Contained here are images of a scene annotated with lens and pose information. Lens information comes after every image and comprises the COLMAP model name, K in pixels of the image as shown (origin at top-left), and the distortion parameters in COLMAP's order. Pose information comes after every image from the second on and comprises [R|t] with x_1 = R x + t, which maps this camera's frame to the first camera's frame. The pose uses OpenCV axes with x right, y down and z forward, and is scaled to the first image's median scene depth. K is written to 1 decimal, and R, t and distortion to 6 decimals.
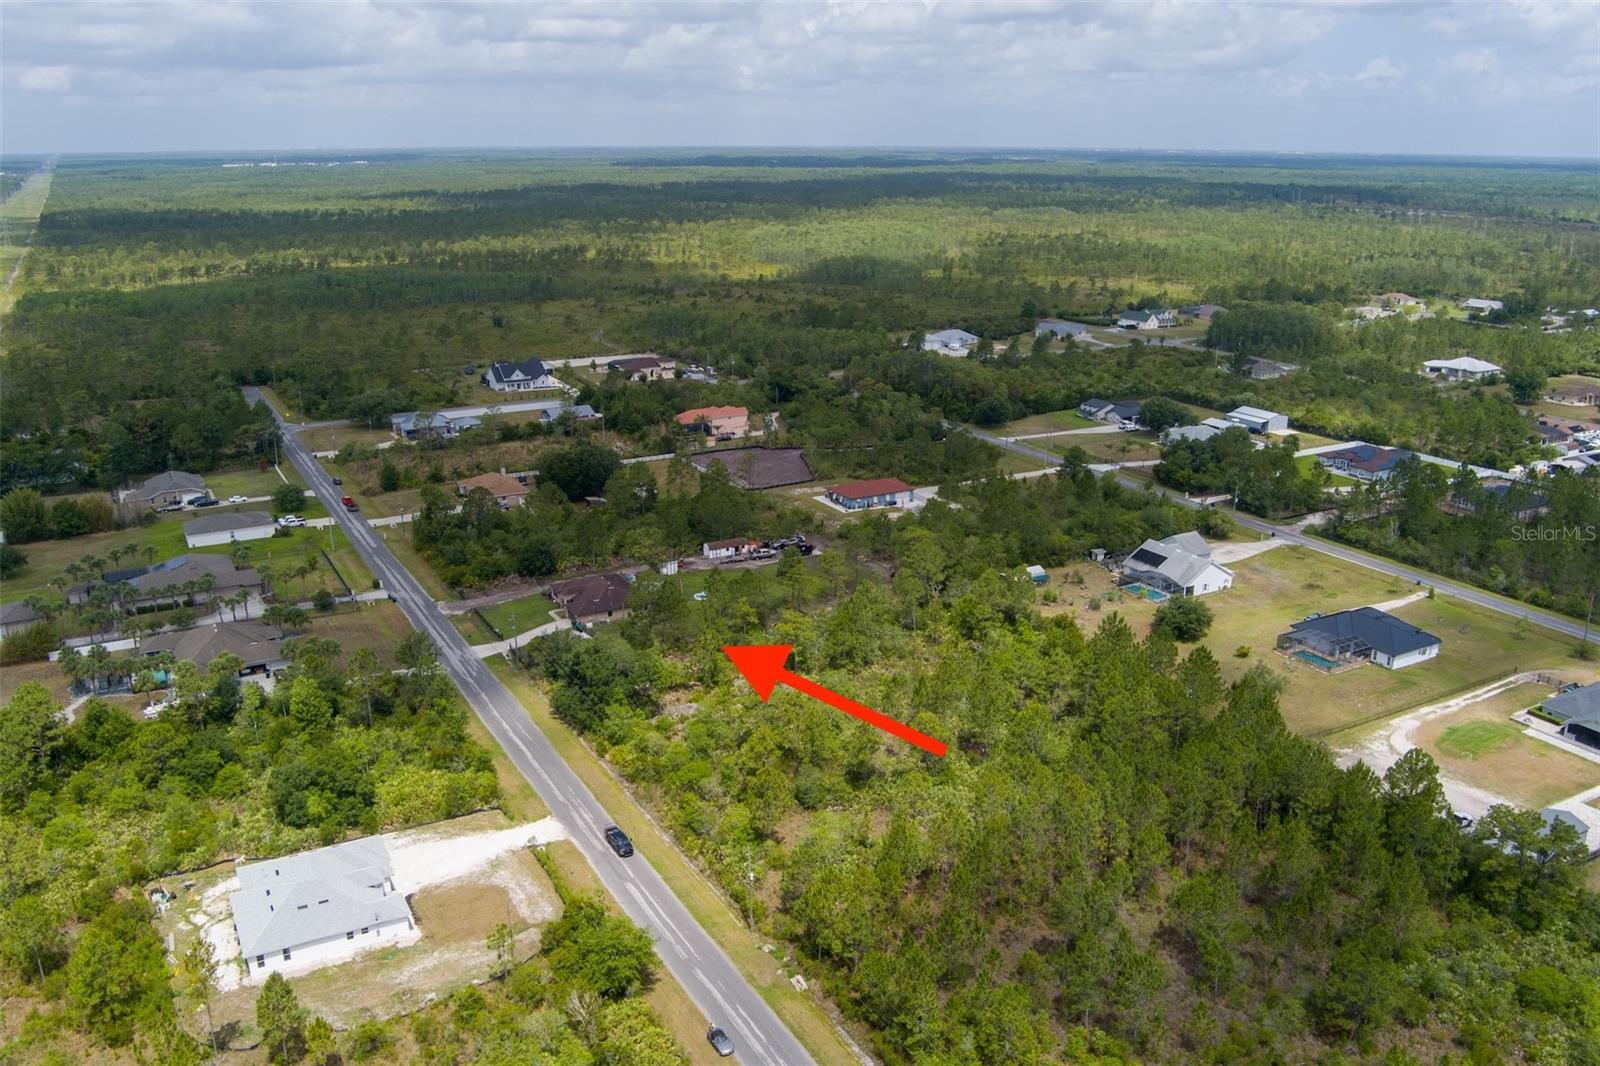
lens RADIAL K [[1294.6, 0, 801.4], [0, 1294.6, 514.4], [0, 0, 1]] dist [-0.074419, 0.022388]
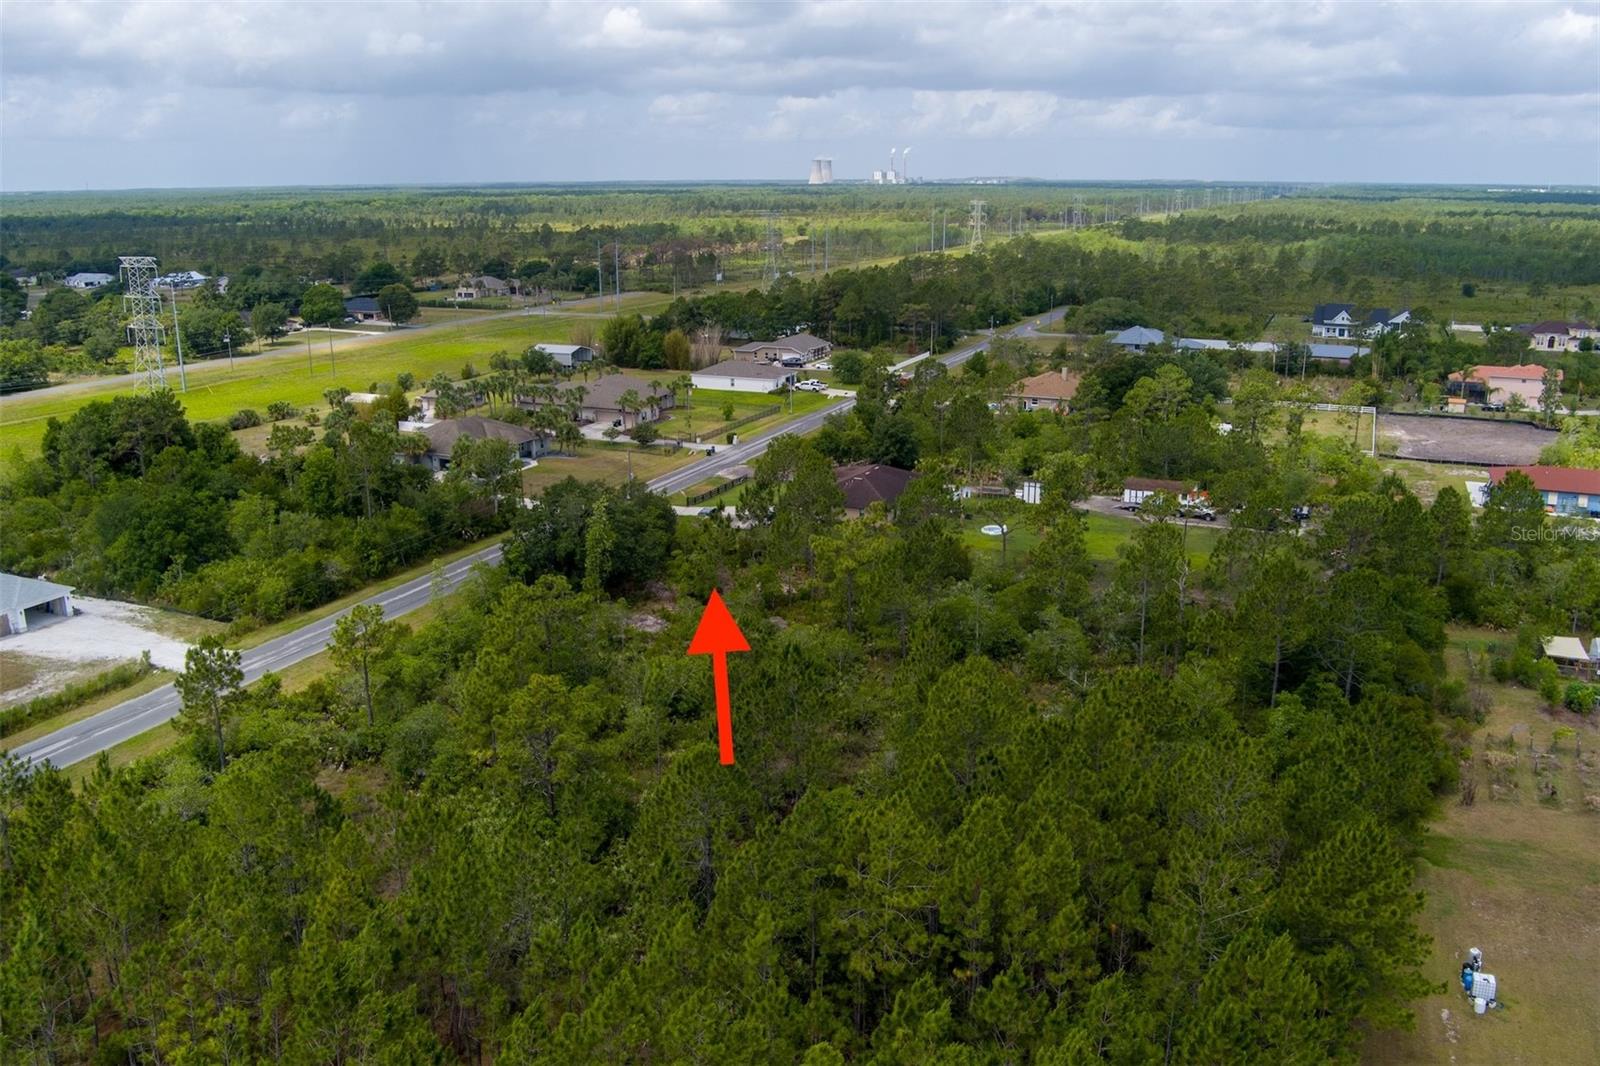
lens RADIAL K [[1294.6, 0, 799.0], [0, 1294.6, 528.3], [0, 0, 1]] dist [-0.074419, 0.022388]
pose [[0.603140, 0.206566, -0.770424, 0.315945], [-0.218670, 0.971700, 0.089342, 0.025240], [0.767076, 0.114583, 0.631241, 0.486202]]
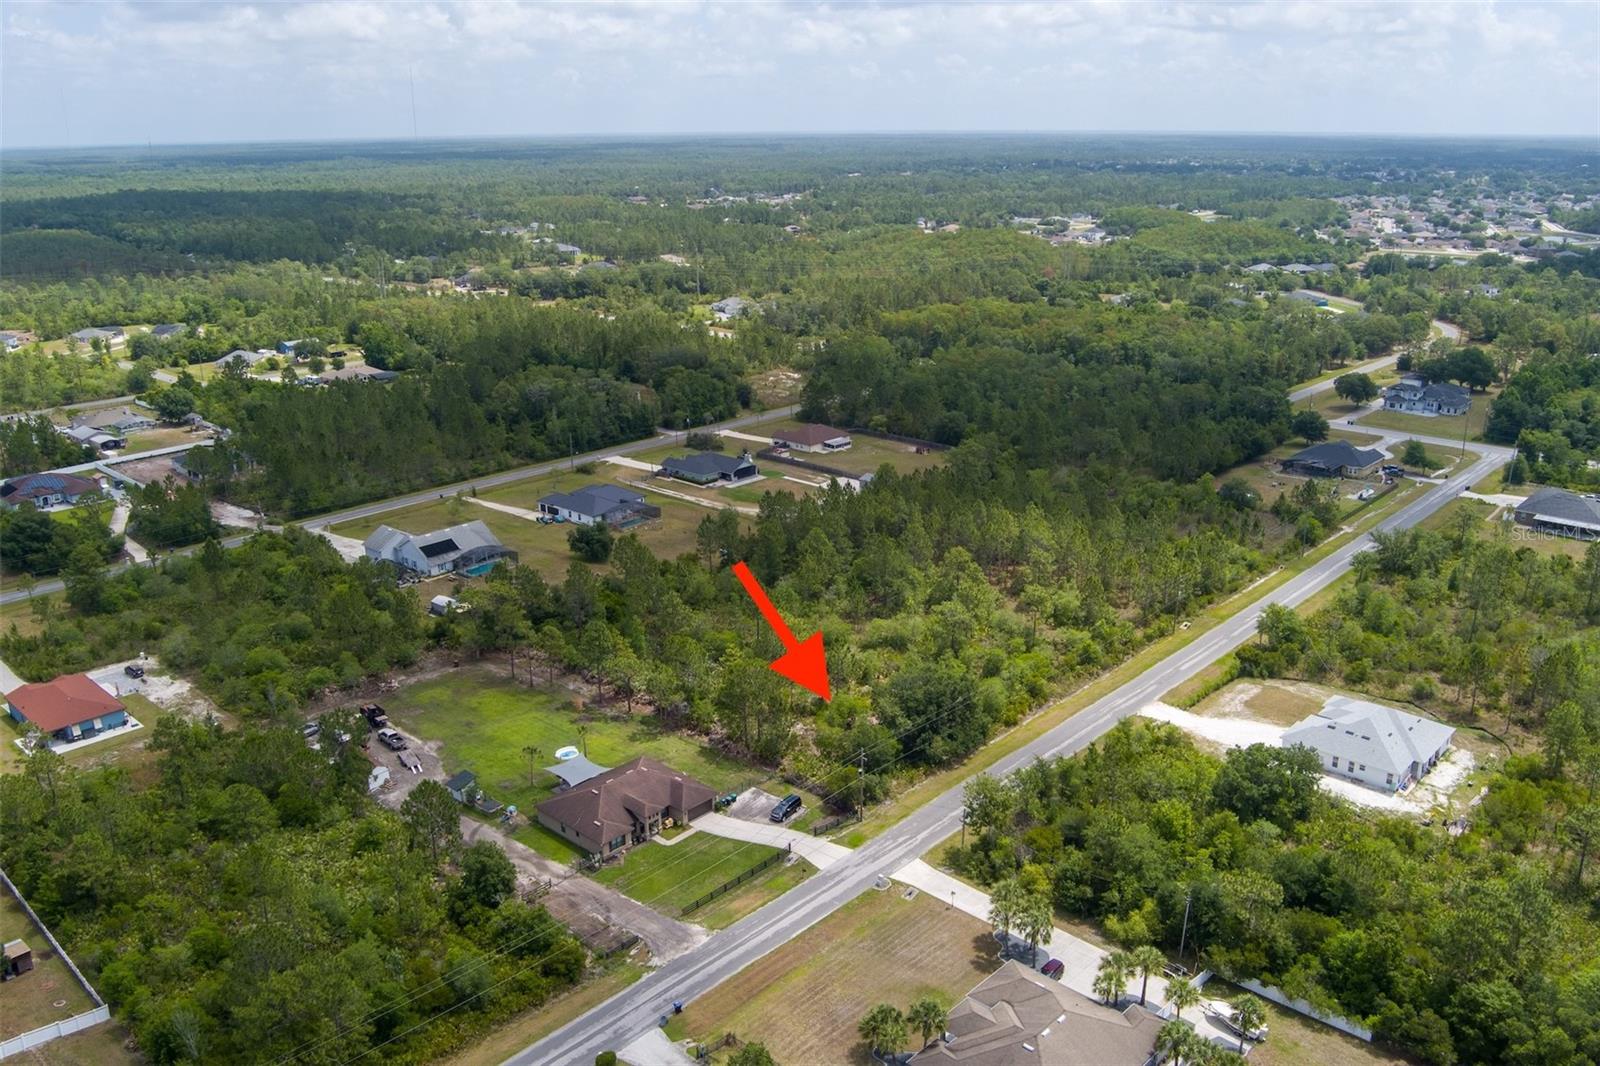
lens RADIAL K [[1294.6, 0, 787.9], [0, 1294.6, 533.1], [0, 0, 1]] dist [-0.074419, 0.022388]
pose [[-0.302048, -0.288193, 0.908687, -0.678856], [0.275700, 0.886066, 0.372662, -0.261100], [-0.912555, 0.363087, -0.188180, 0.891388]]
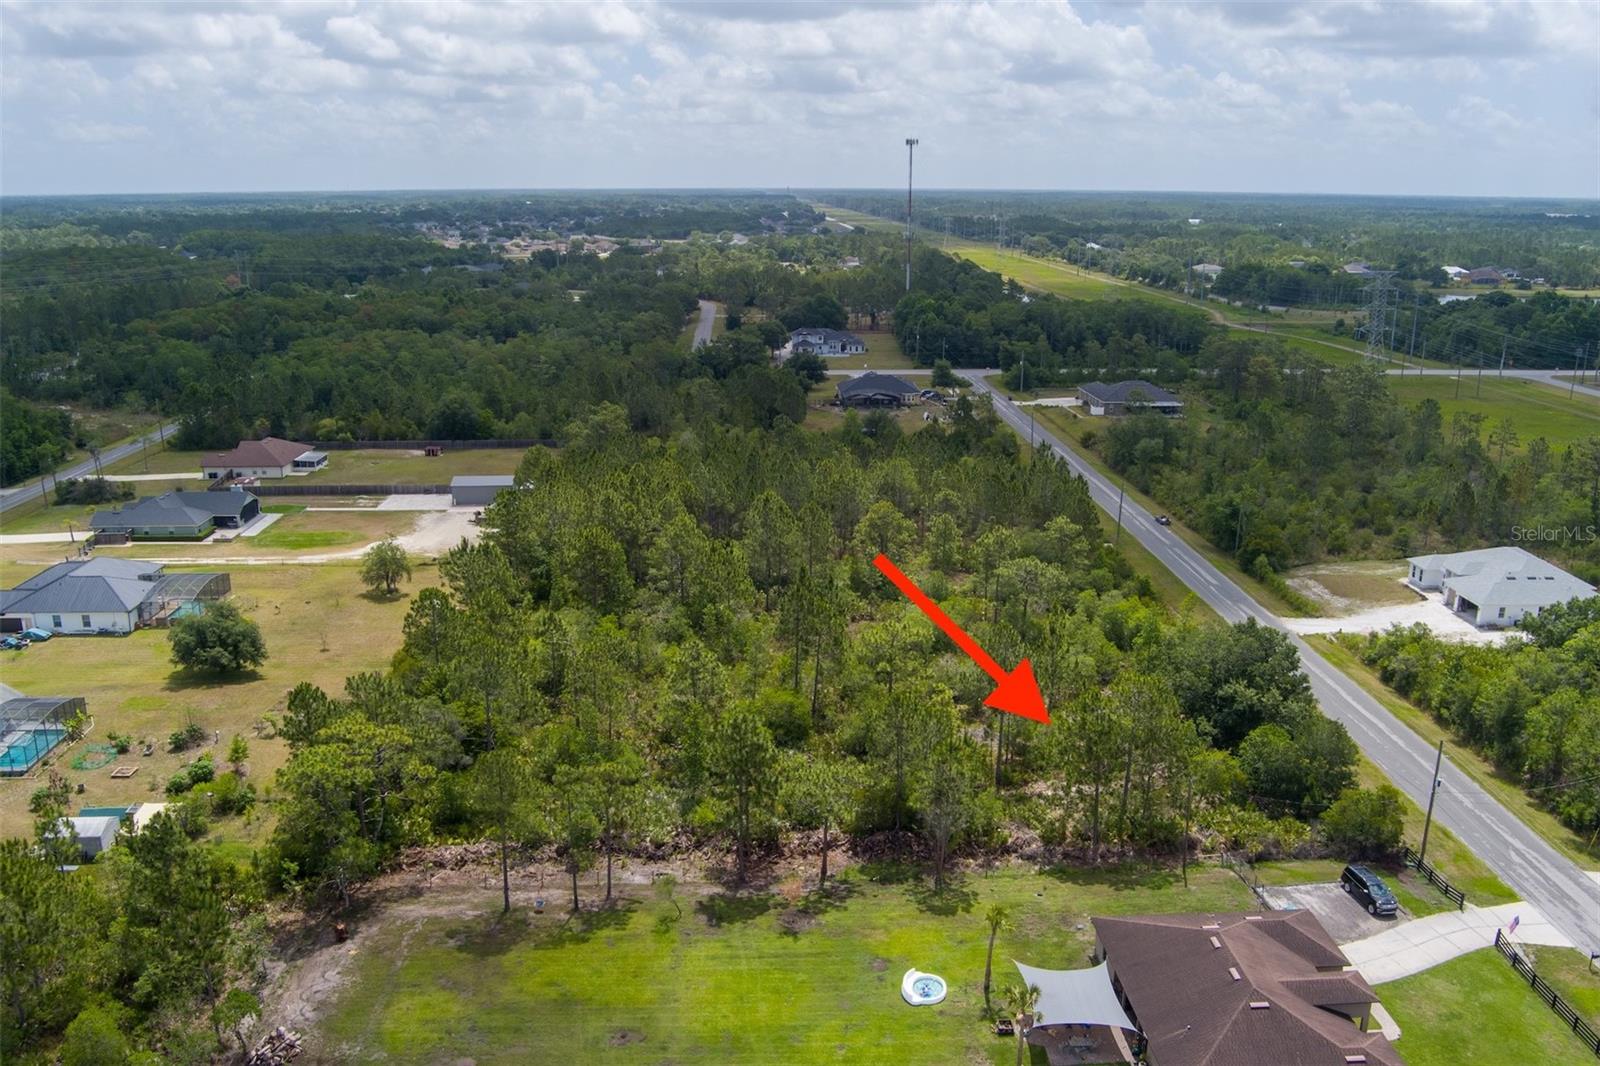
lens RADIAL K [[1294.6, 0, 794.5], [0, 1294.6, 538.8], [0, 0, 1]] dist [-0.074419, 0.022388]
pose [[-0.890969, -0.124411, 0.436688, -0.161531], [0.123755, 0.858787, 0.497161, -0.185755], [-0.436874, 0.496998, -0.749756, 1.097632]]
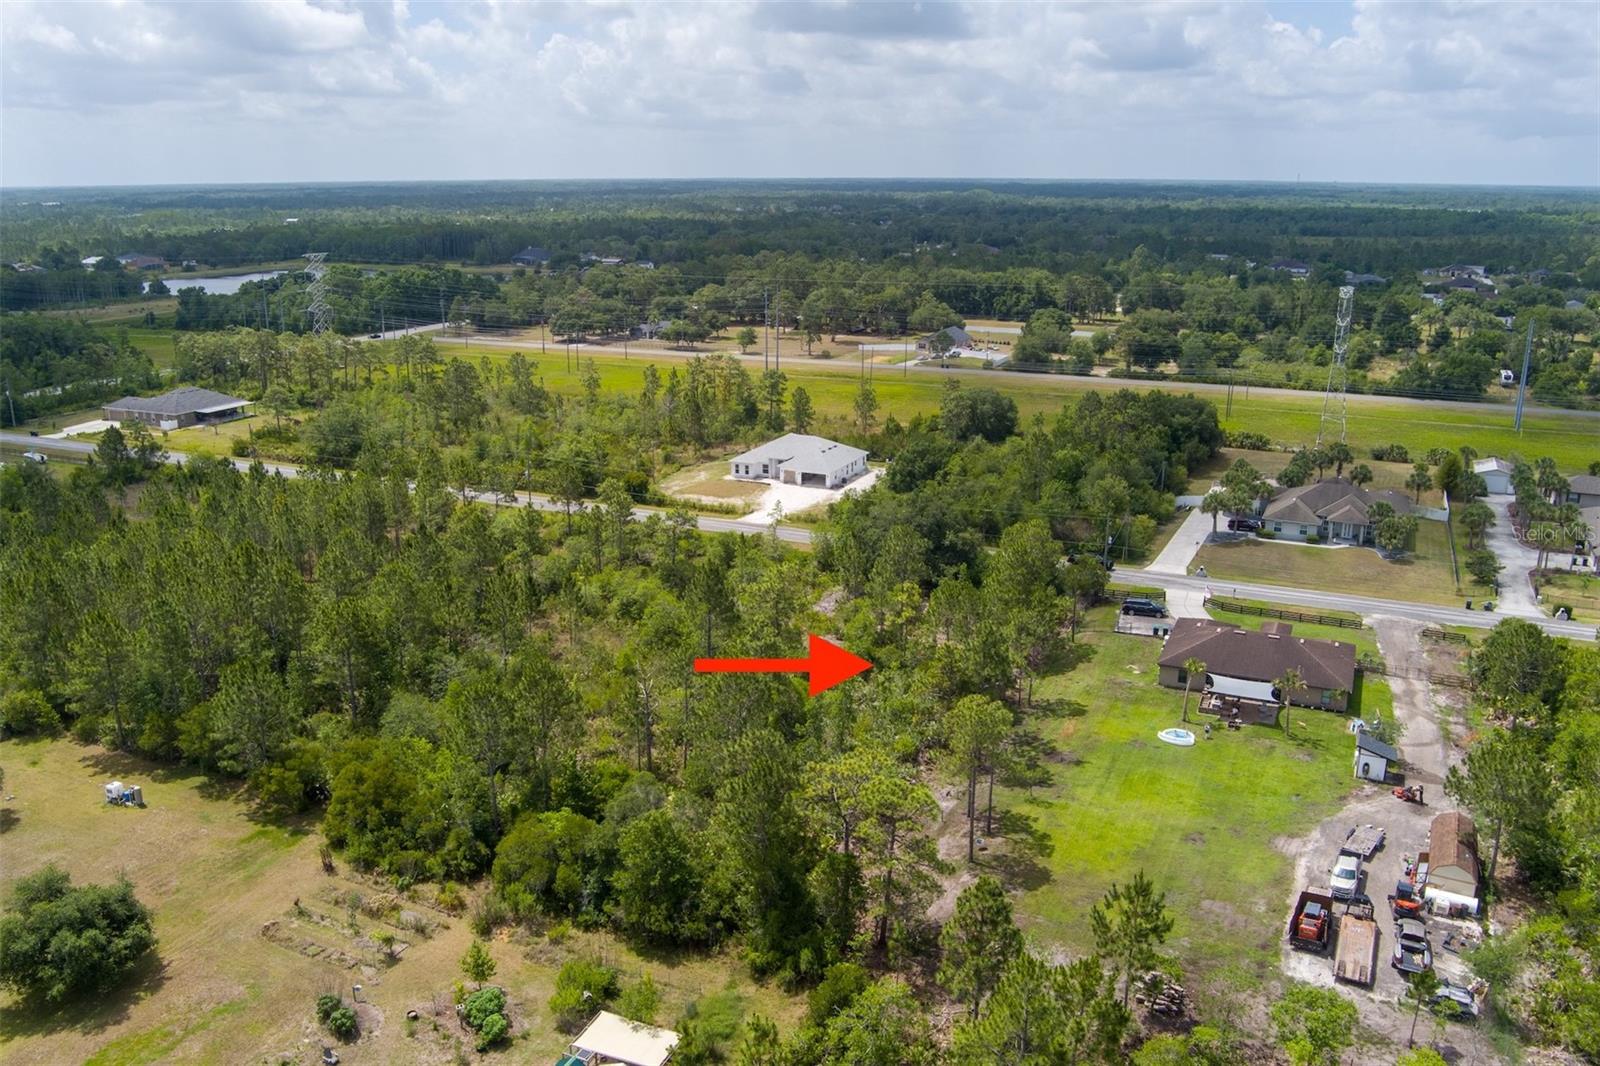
lens RADIAL K [[1294.6, 0, 800.7], [0, 1294.6, 494.3], [0, 0, 1]] dist [-0.074419, 0.022388]
pose [[-0.805615, 0.141087, -0.575394, 0.266931], [-0.167031, 0.877738, 0.449083, -0.184958], [0.568405, 0.457897, -0.683554, 1.095939]]
